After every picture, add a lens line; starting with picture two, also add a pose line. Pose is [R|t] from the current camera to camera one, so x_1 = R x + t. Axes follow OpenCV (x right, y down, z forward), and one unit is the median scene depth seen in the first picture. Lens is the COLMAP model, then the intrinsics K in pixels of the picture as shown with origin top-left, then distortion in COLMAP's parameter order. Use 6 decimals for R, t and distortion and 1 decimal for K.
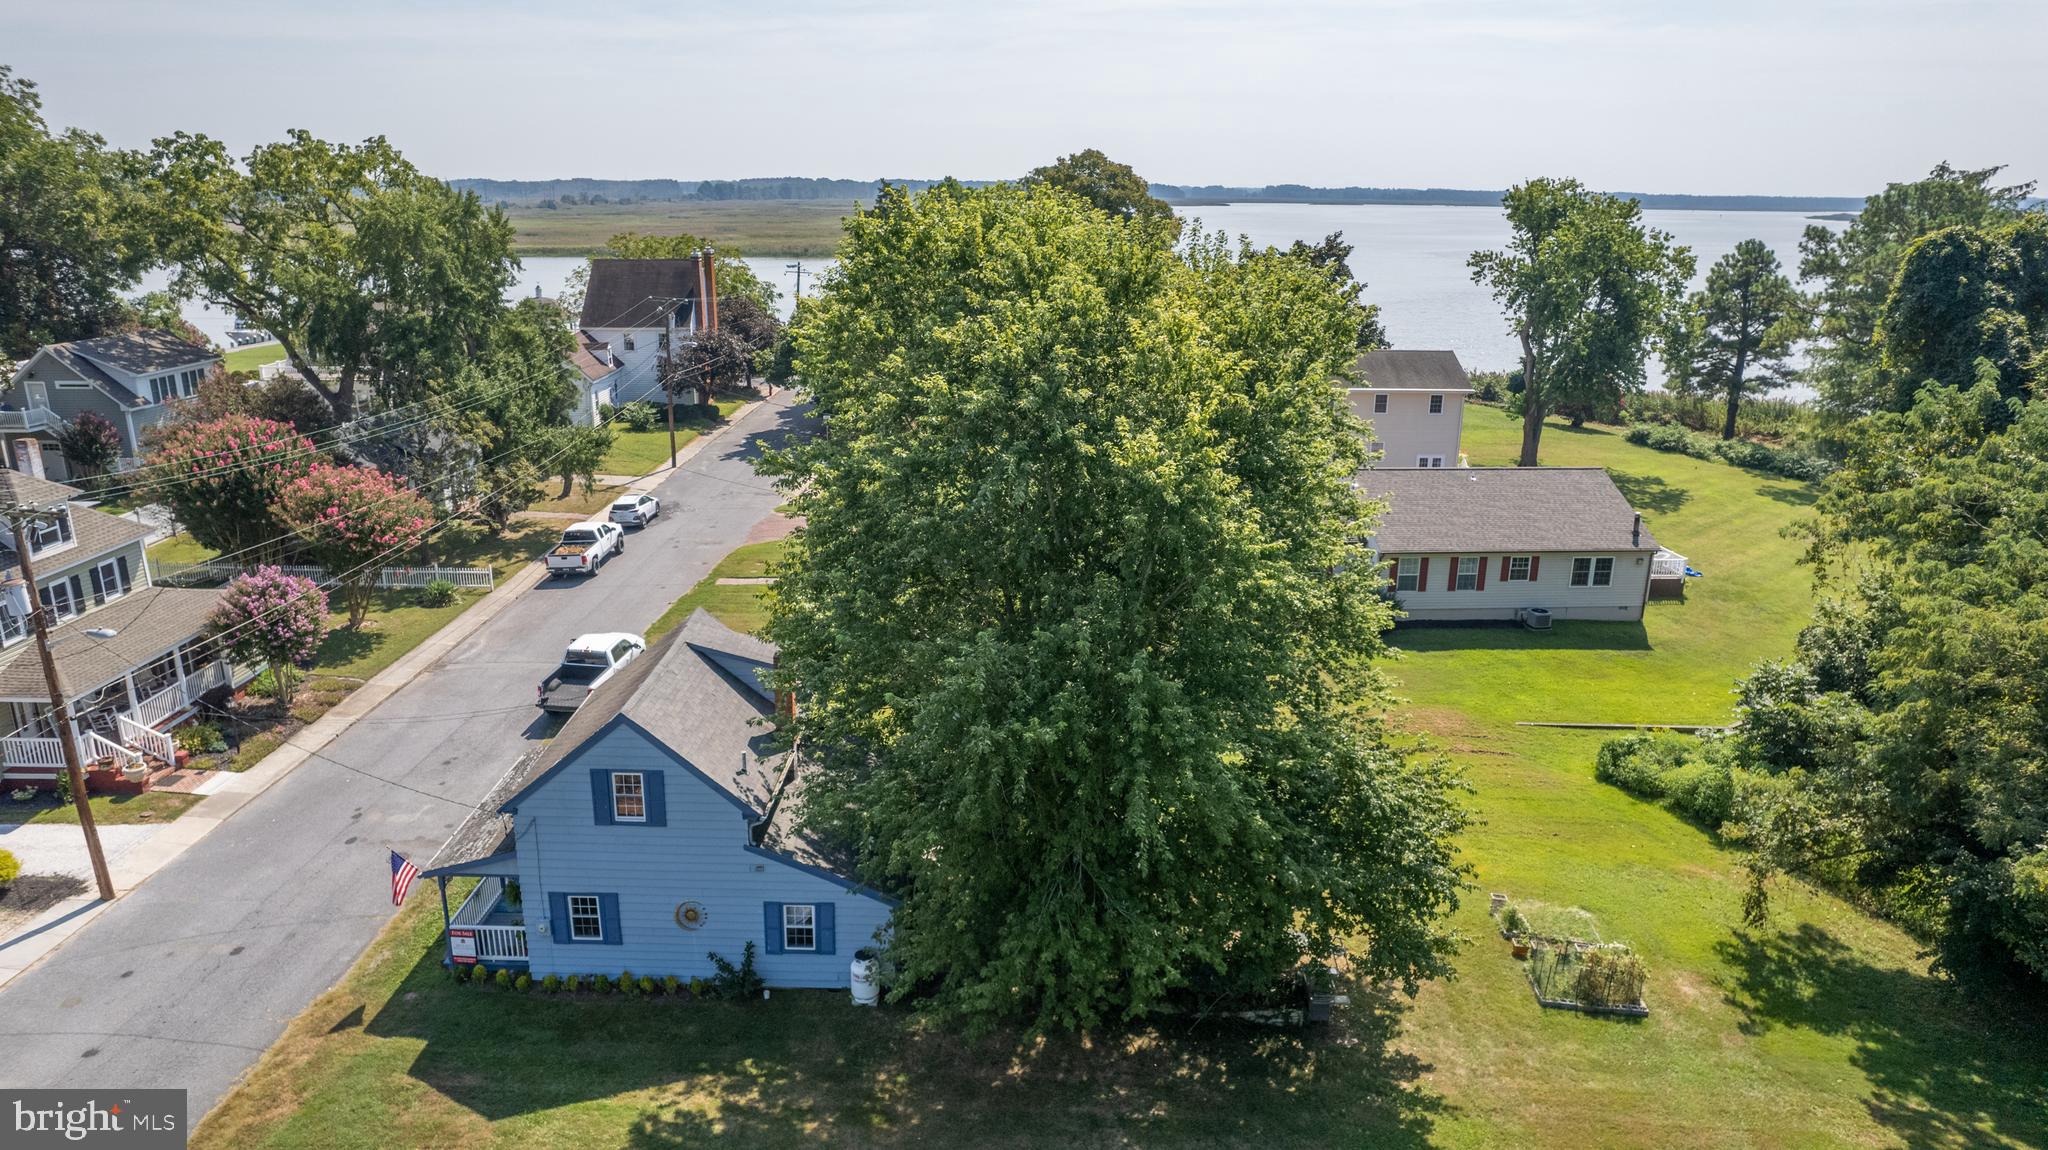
lens RADIAL K [[1326.1, 0, 1021.4], [0, 1326.1, 571.6], [0, 0, 1]] dist [-0.072408, 0.062691]
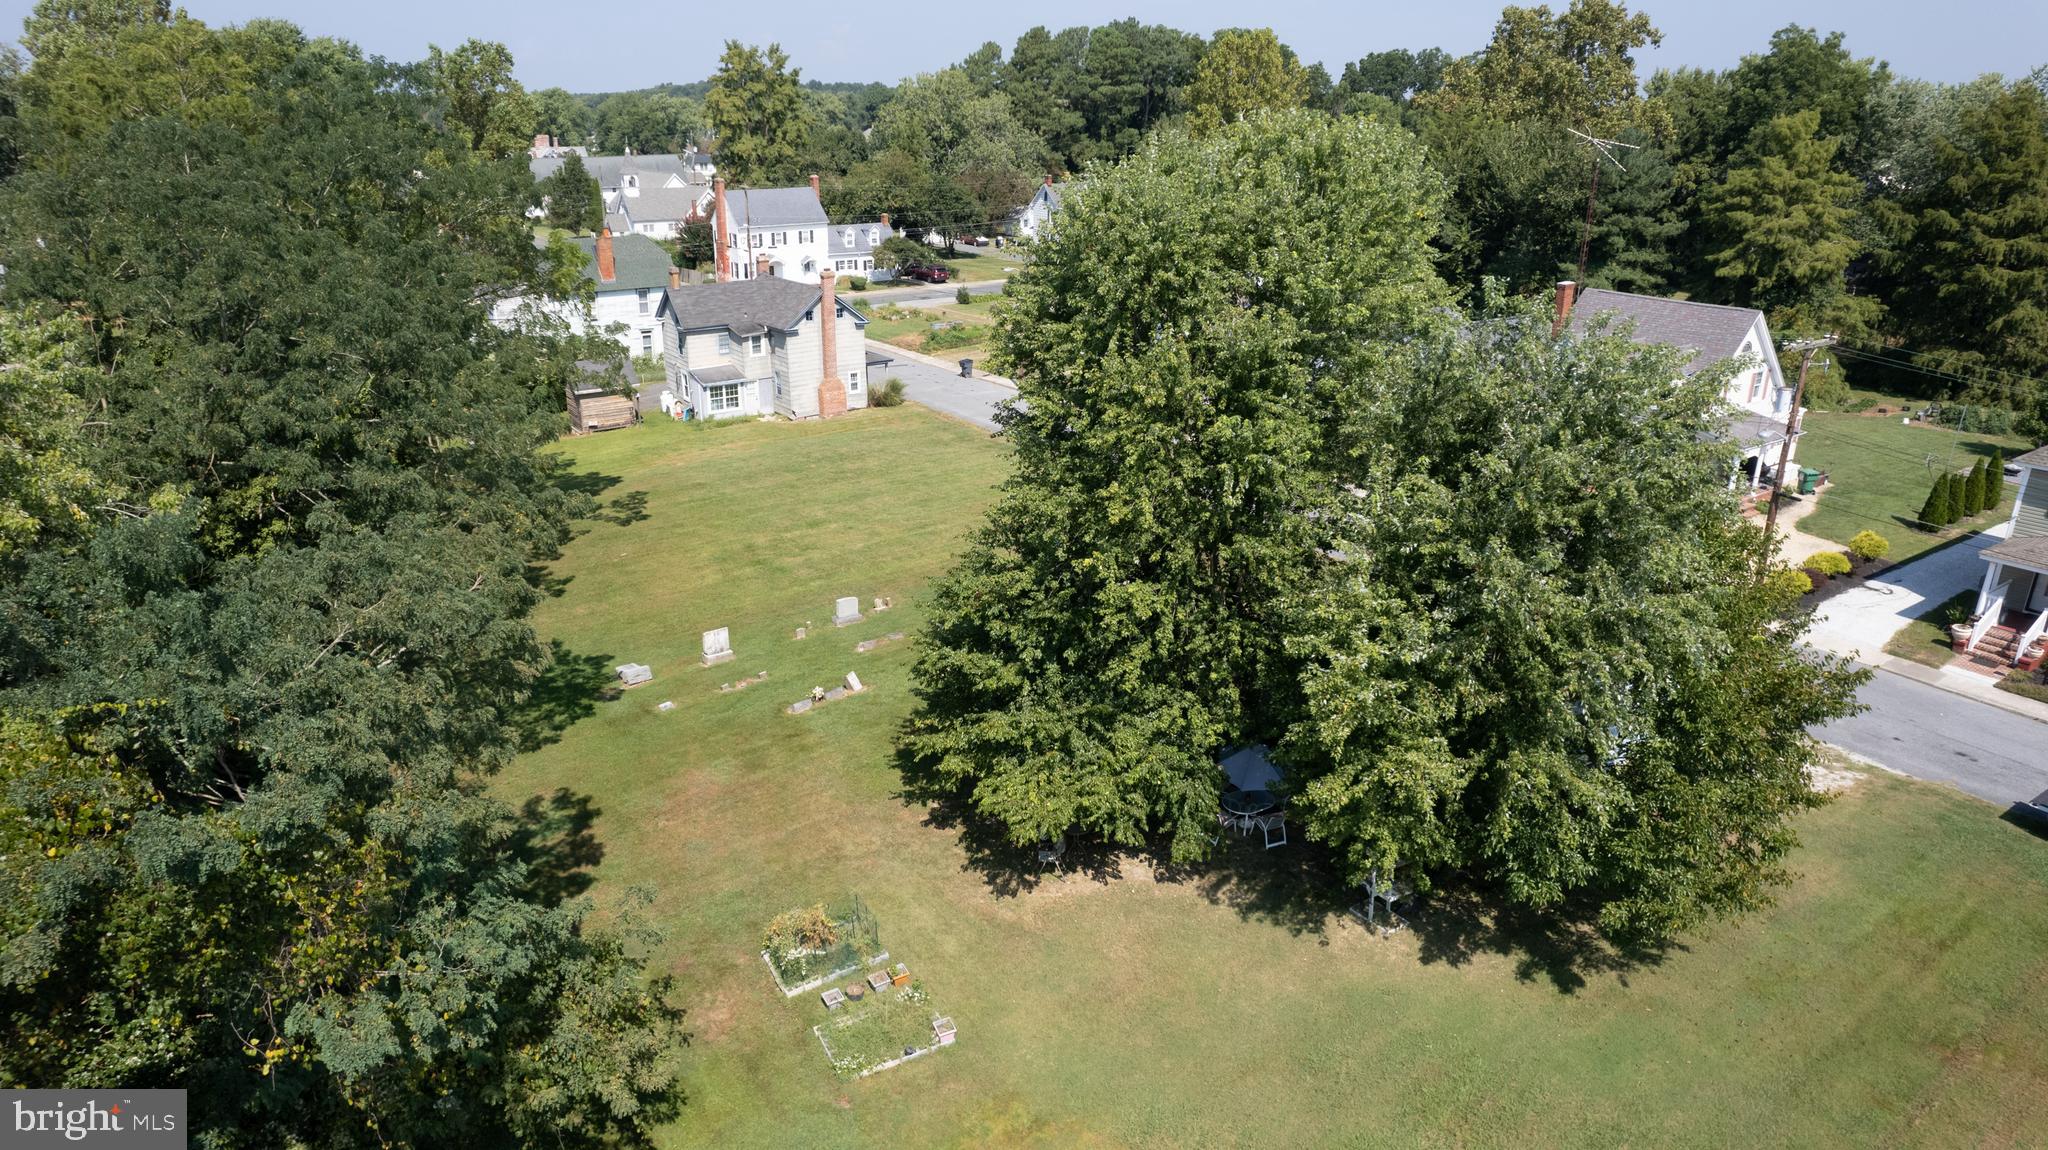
lens RADIAL K [[1326.1, 0, 1034.8], [0, 1326.1, 538.6], [0, 0, 1]] dist [-0.072408, 0.062691]
pose [[-0.808360, 0.170951, -0.563321, 0.839918], [-0.177973, 0.841162, 0.510658, -0.480499], [0.561142, 0.513051, -0.649537, 1.640273]]
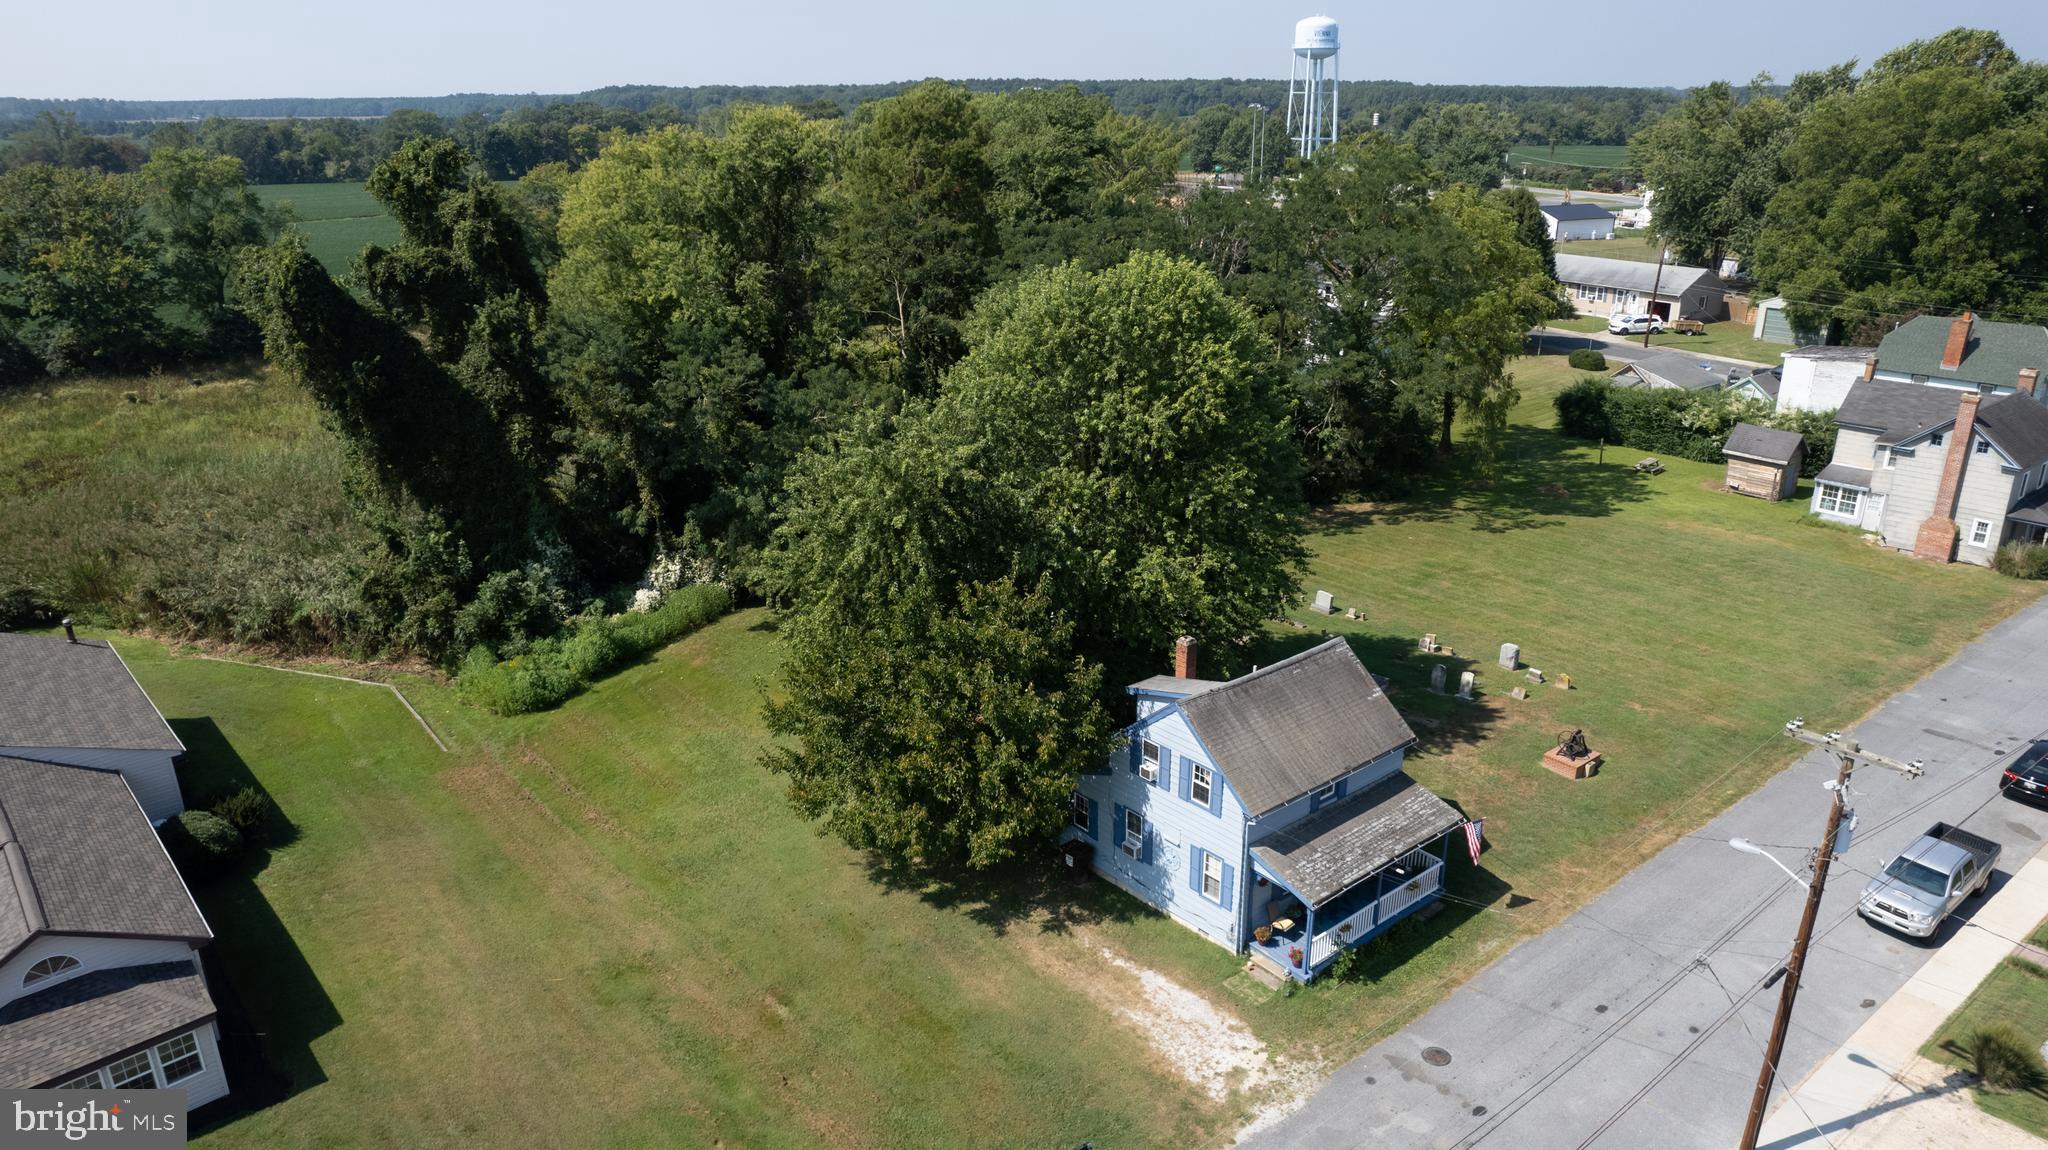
lens RADIAL K [[1326.1, 0, 1011.1], [0, 1326.1, 590.3], [0, 0, 1]] dist [-0.072408, 0.062691]
pose [[-0.628216, -0.280225, 0.725822, -1.047511], [0.218120, 0.832046, 0.510024, -0.707979], [-0.746839, 0.478721, -0.461582, 1.809417]]
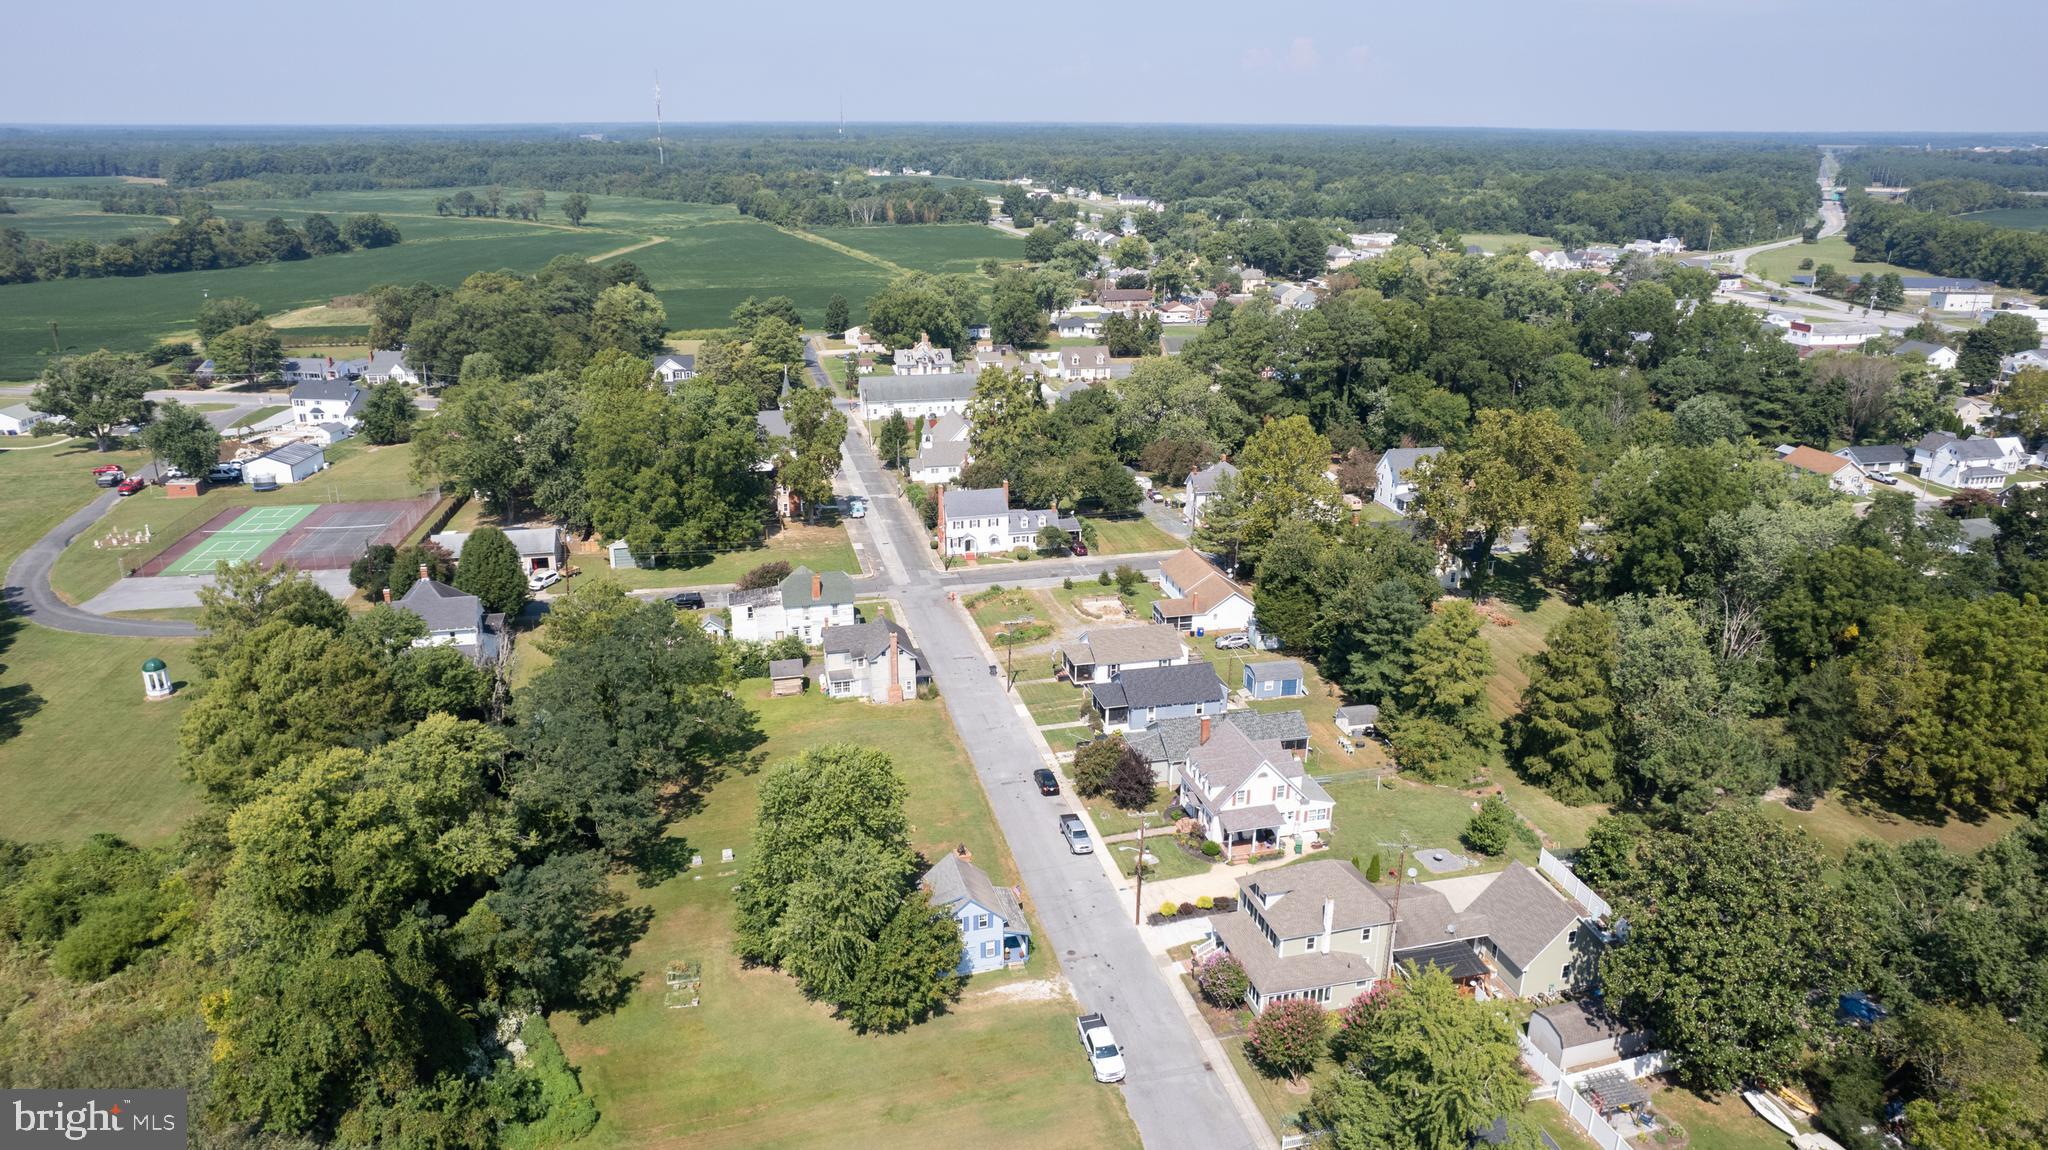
lens RADIAL K [[1326.1, 0, 1018.9], [0, 1326.1, 588.7], [0, 0, 1]] dist [-0.072408, 0.062691]
pose [[-0.967366, 0.073329, -0.242539, 0.364583], [-0.081498, 0.816297, 0.571855, -2.603451], [0.239917, 0.572959, -0.783682, 3.443104]]
